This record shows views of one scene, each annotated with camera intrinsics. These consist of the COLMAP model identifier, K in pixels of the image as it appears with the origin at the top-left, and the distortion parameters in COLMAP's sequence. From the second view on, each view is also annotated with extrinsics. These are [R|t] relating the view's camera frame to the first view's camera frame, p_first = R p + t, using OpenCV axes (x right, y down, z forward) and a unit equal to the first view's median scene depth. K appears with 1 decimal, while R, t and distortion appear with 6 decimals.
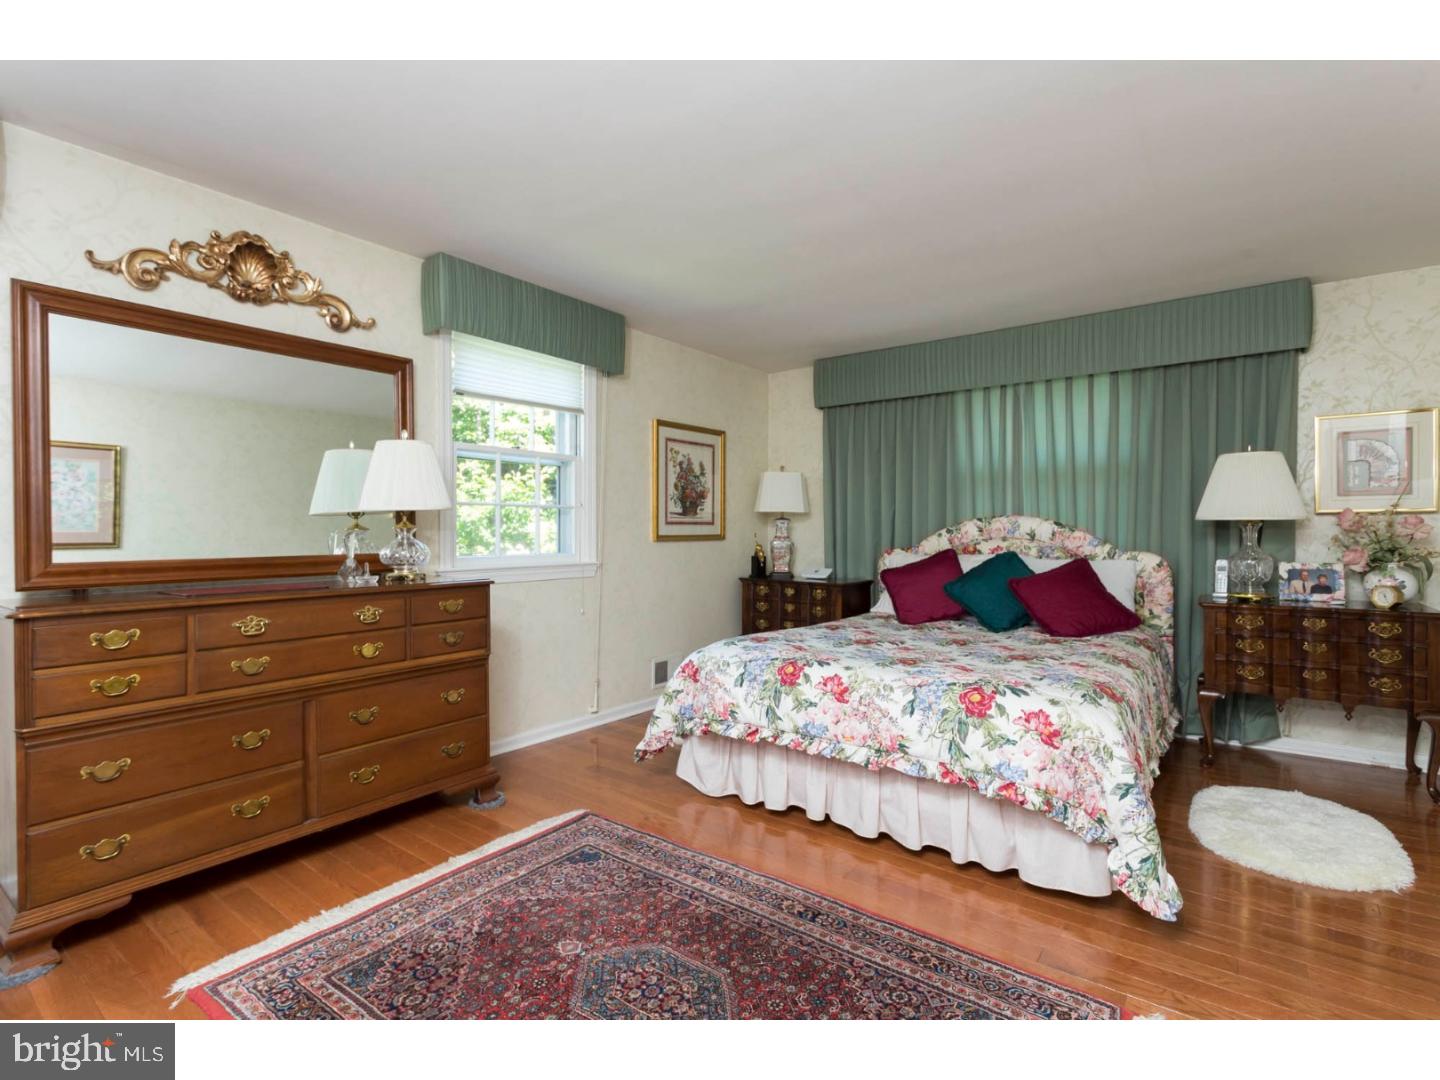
lens RADIAL K [[683.2, 0, 718.1], [0, 683.2, 534.9], [0, 0, 1]] dist [-0.001914, -0.000046]
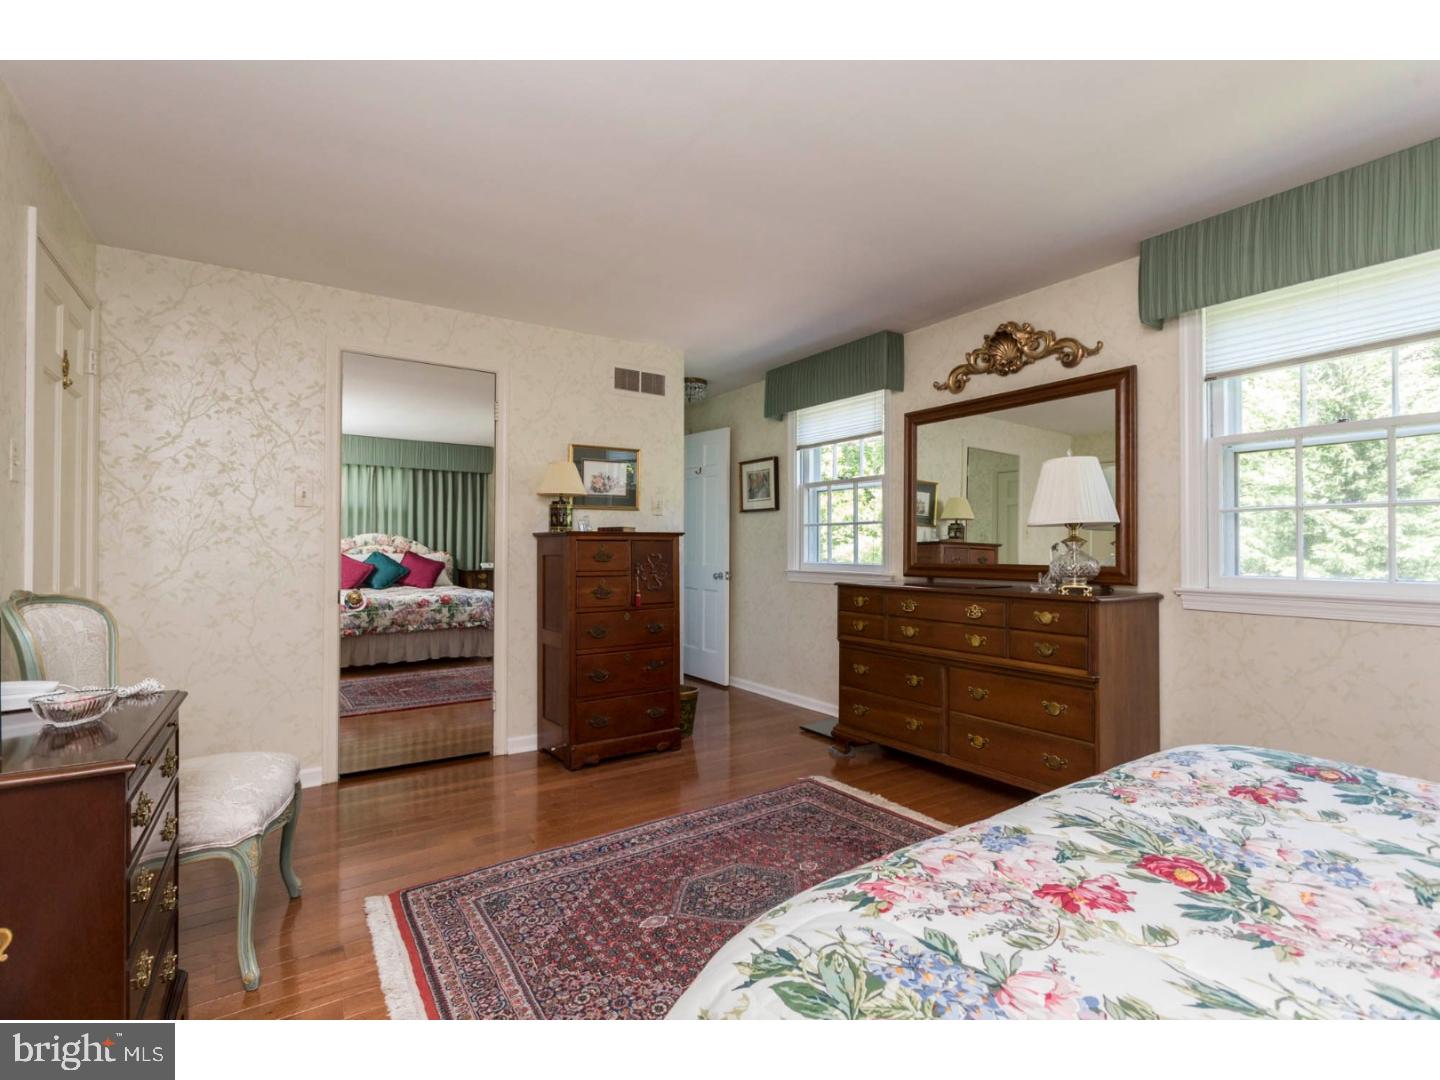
lens RADIAL K [[683.2, 0, 719.1], [0, 683.2, 544.1], [0, 0, 1]] dist [-0.001914, -0.000046]
pose [[-0.325080, -0.006211, -0.945666, 0.775045], [-0.013421, 0.999908, -0.001954, 0.003070], [0.945591, 0.012057, -0.325133, 0.920889]]
